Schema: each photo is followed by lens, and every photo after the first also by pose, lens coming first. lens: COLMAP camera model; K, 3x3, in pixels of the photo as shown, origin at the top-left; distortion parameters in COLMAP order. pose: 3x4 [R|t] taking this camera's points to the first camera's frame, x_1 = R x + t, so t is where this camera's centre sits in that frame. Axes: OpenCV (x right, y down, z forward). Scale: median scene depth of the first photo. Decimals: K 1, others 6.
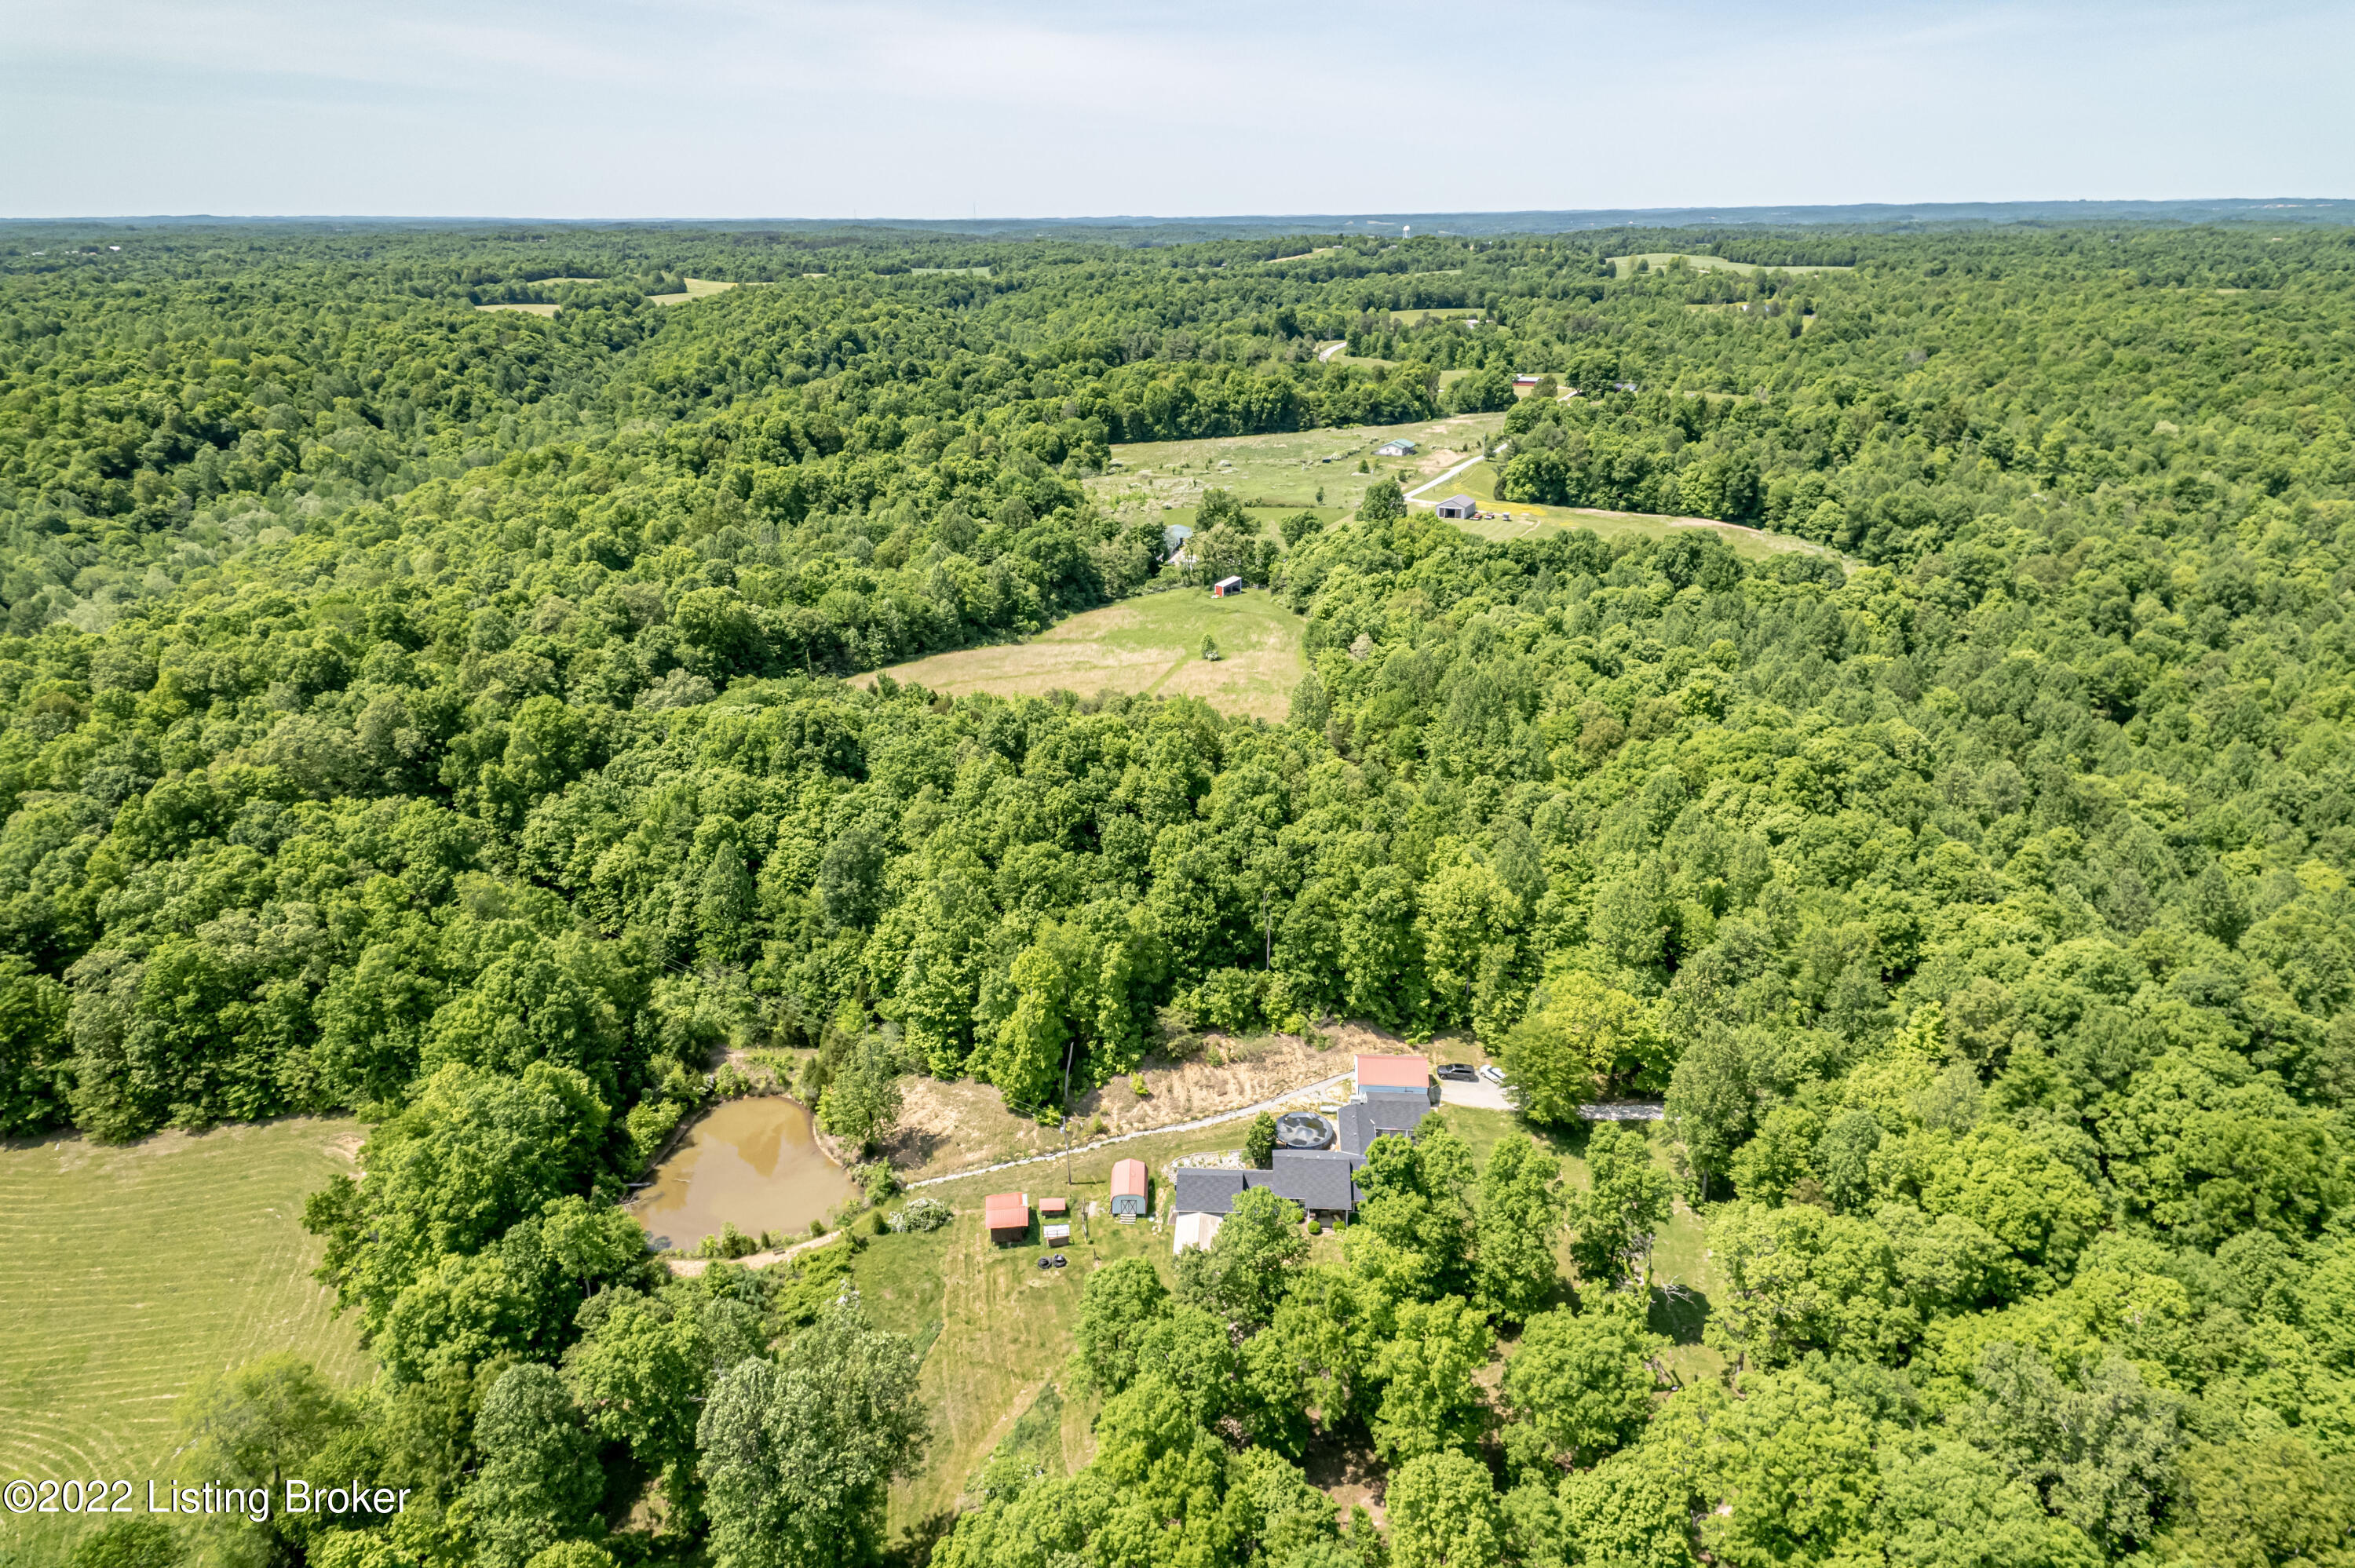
lens RADIAL K [[1454.8, 0, 1176.8], [0, 1454.8, 804.3], [0, 0, 1]] dist [0.095177, -0.073582]
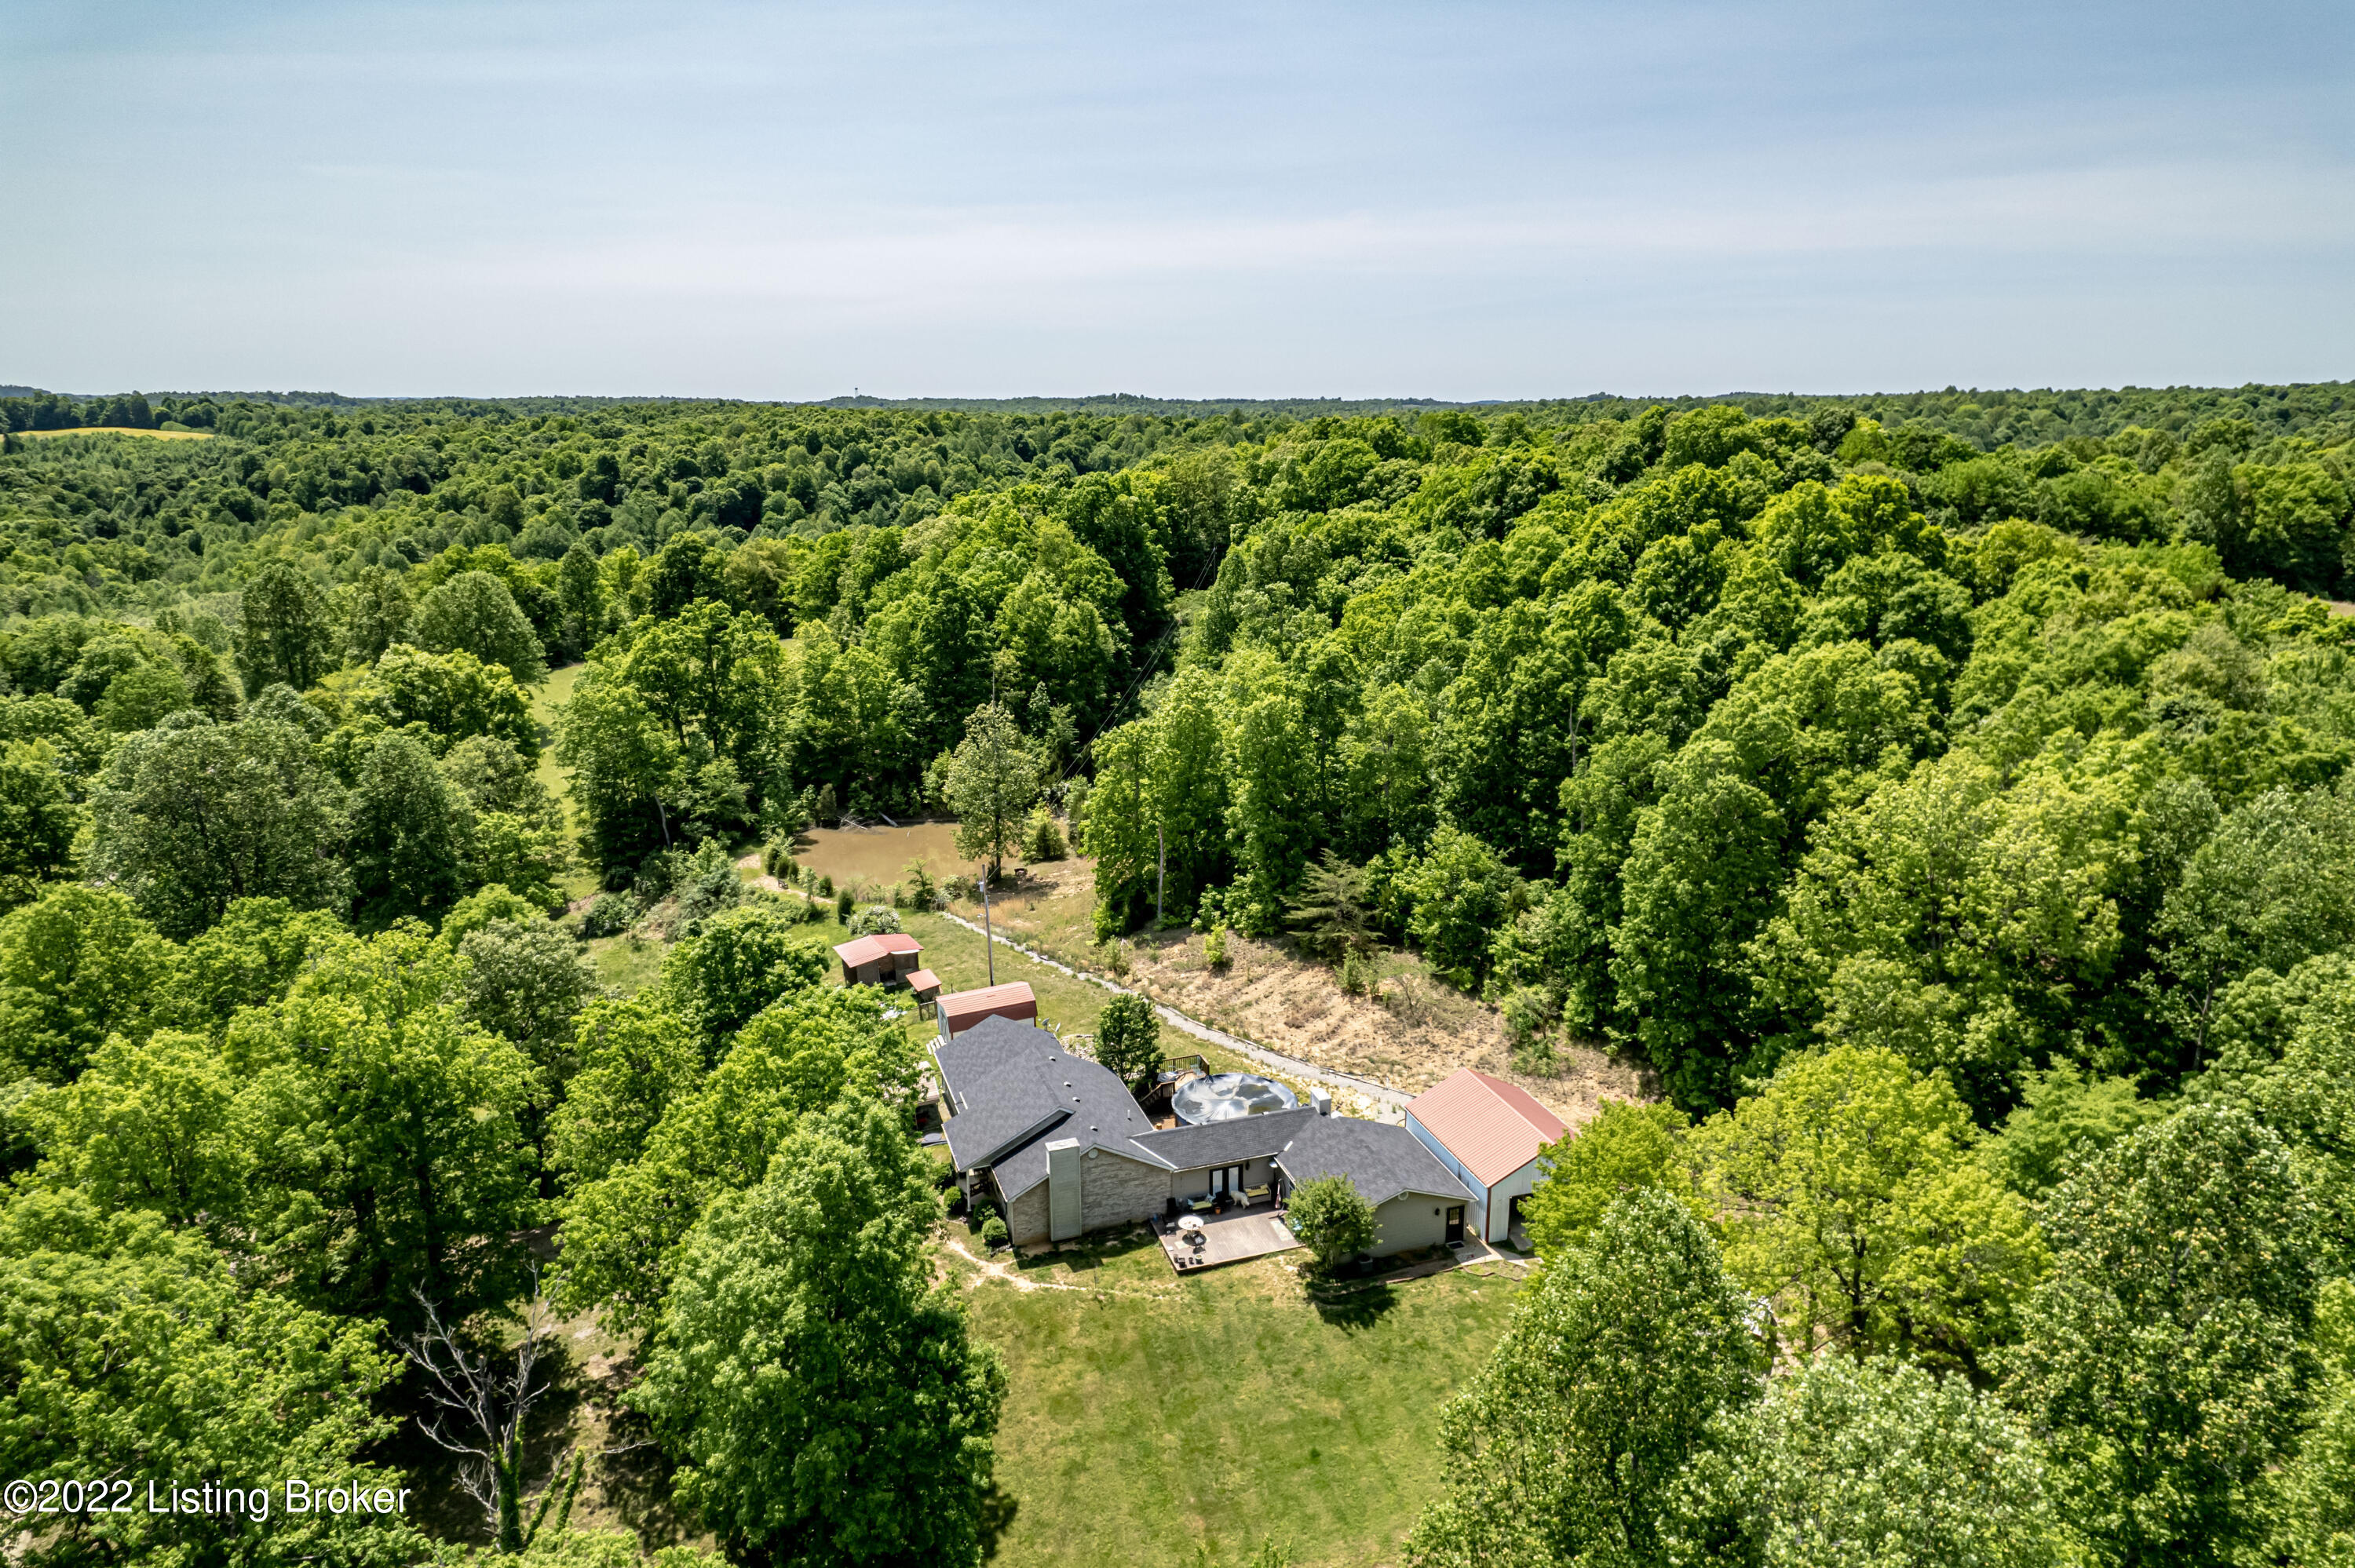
lens RADIAL K [[1454.8, 0, 1176.8], [0, 1454.8, 804.3], [0, 0, 1]] dist [0.095177, -0.073582]
pose [[0.383726, 0.255862, -0.887293, 0.445698], [-0.356167, 0.927512, 0.113429, 0.081754], [0.851997, 0.272499, 0.447040, 0.703855]]
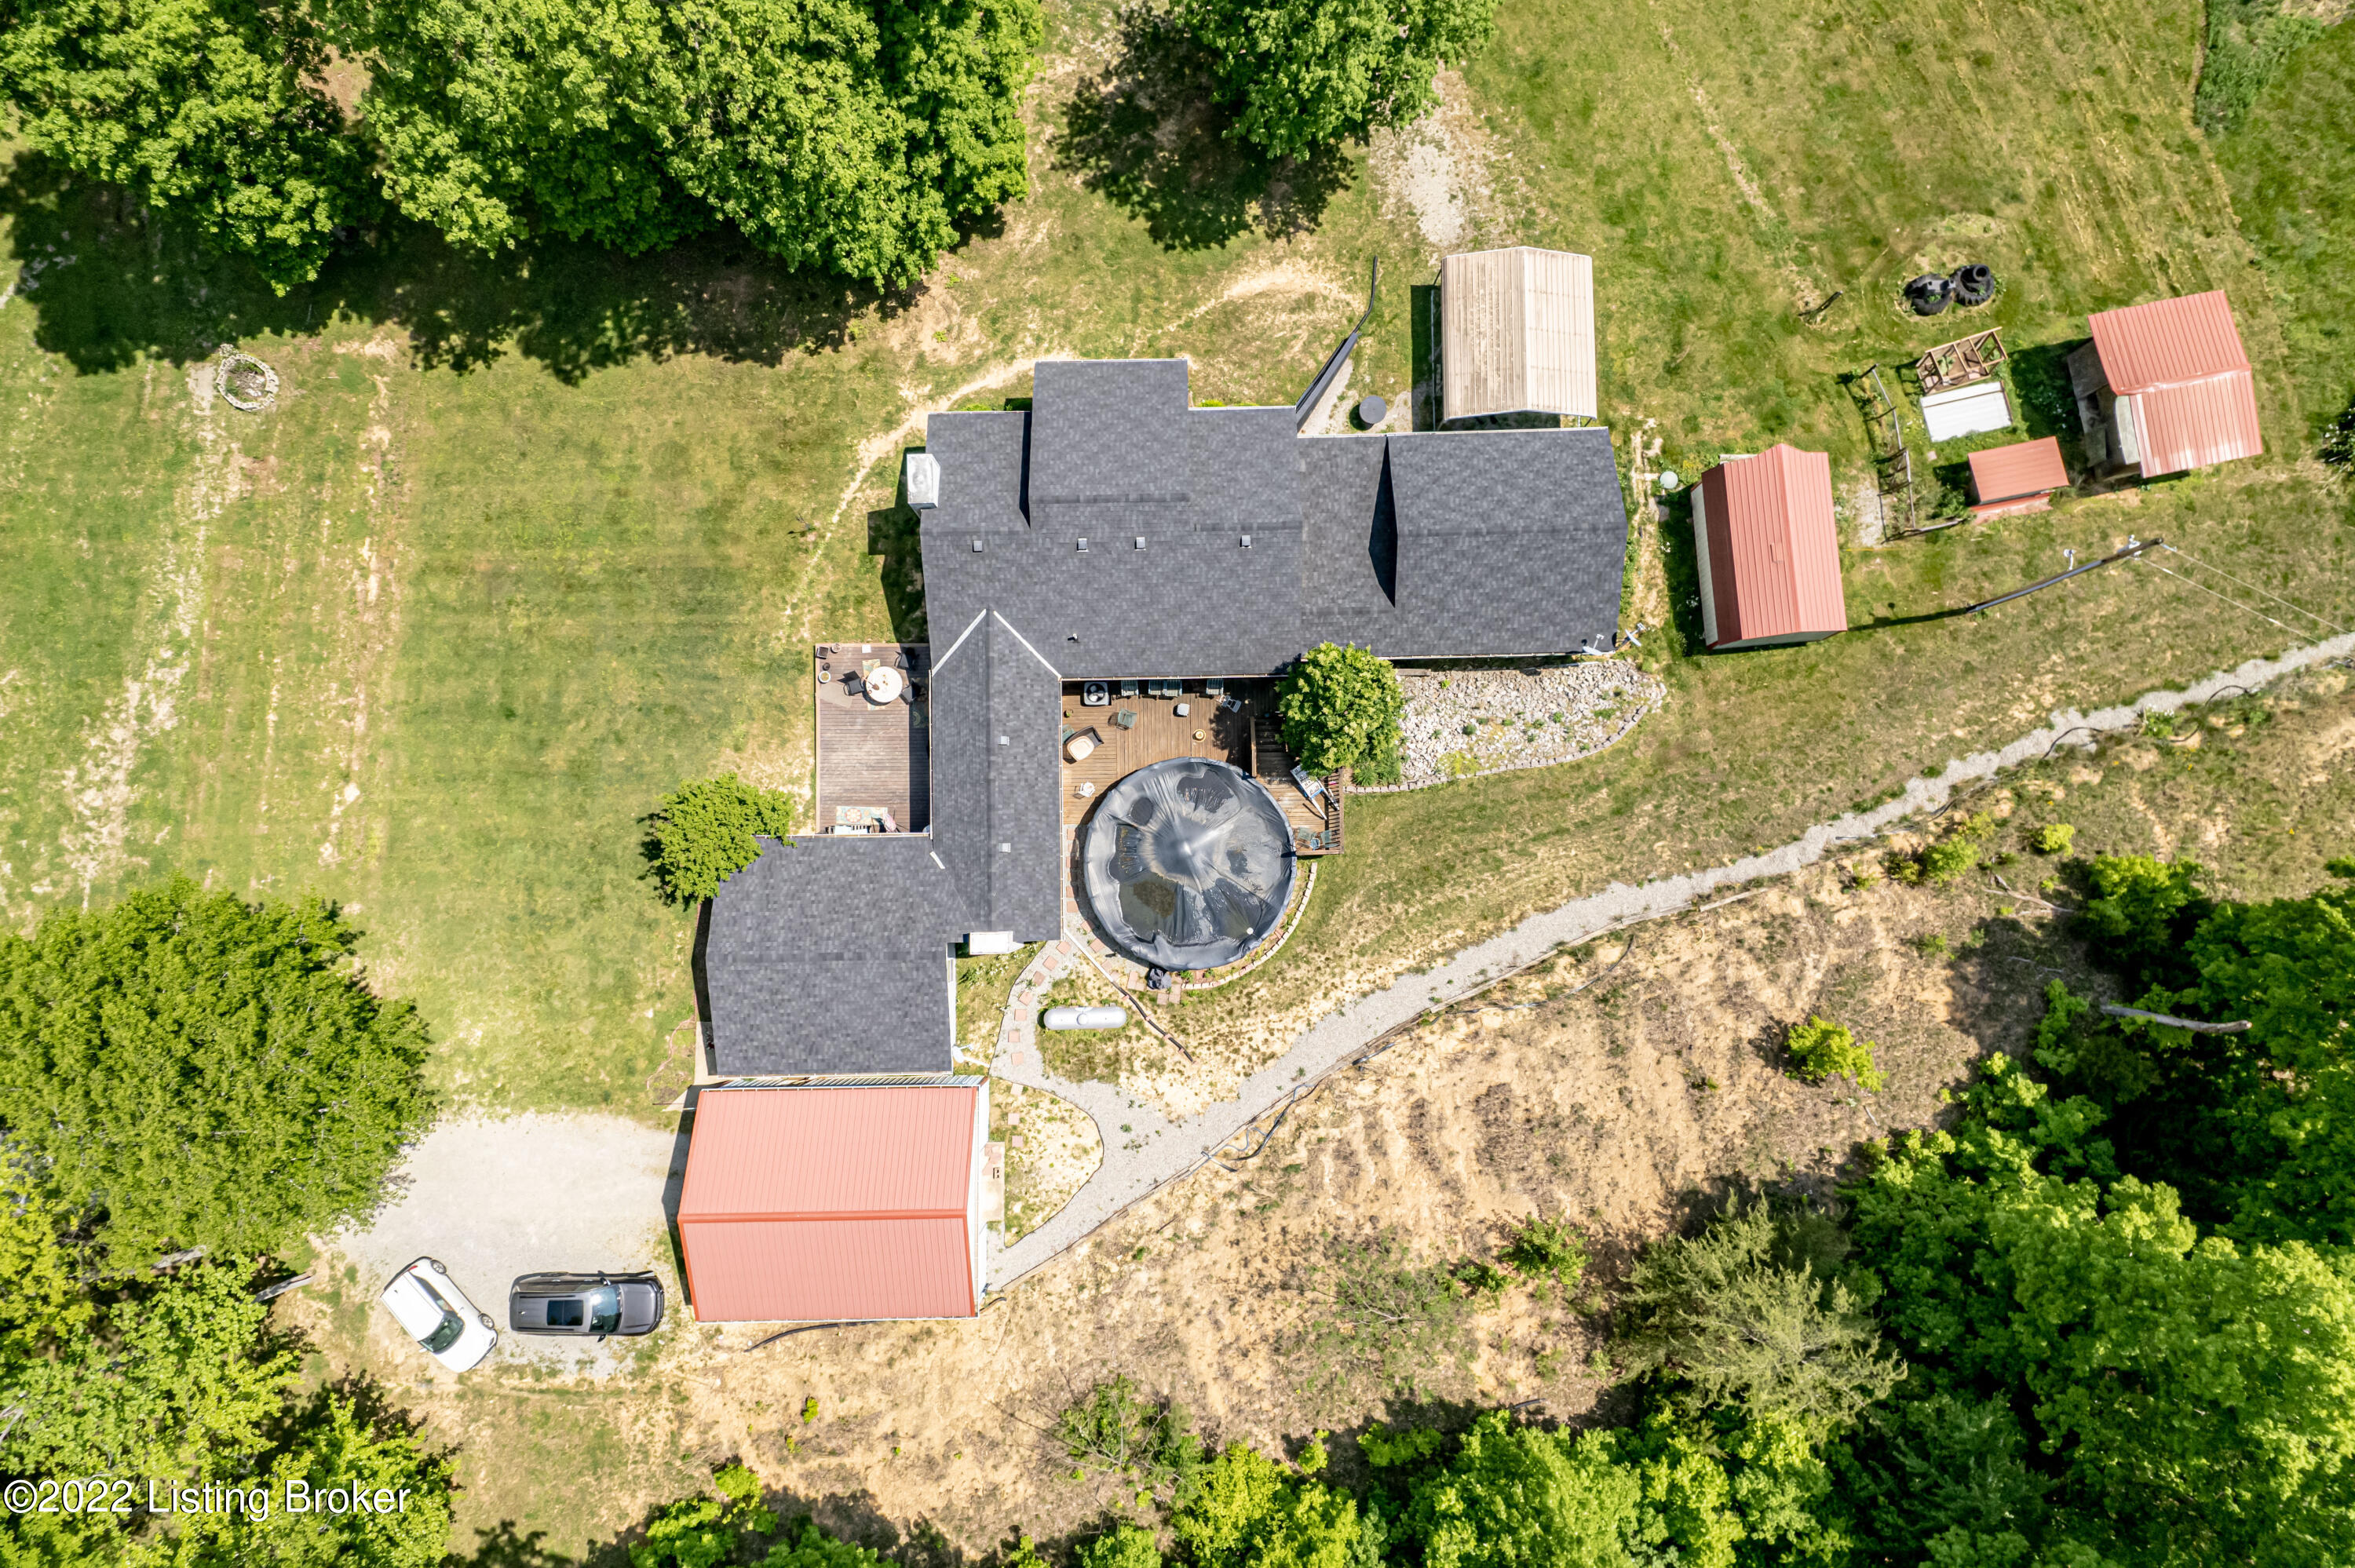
lens RADIAL K [[1420.4, 0, 1187.9], [0, 1420.4, 811.6], [0, 0, 1]] dist [0.070015, -0.047120]
pose [[-0.996693, 0.079646, 0.016124, 0.076700], [-0.011622, -0.336100, 0.941755, -0.026146], [0.080426, 0.938453, 0.335914, 0.848824]]
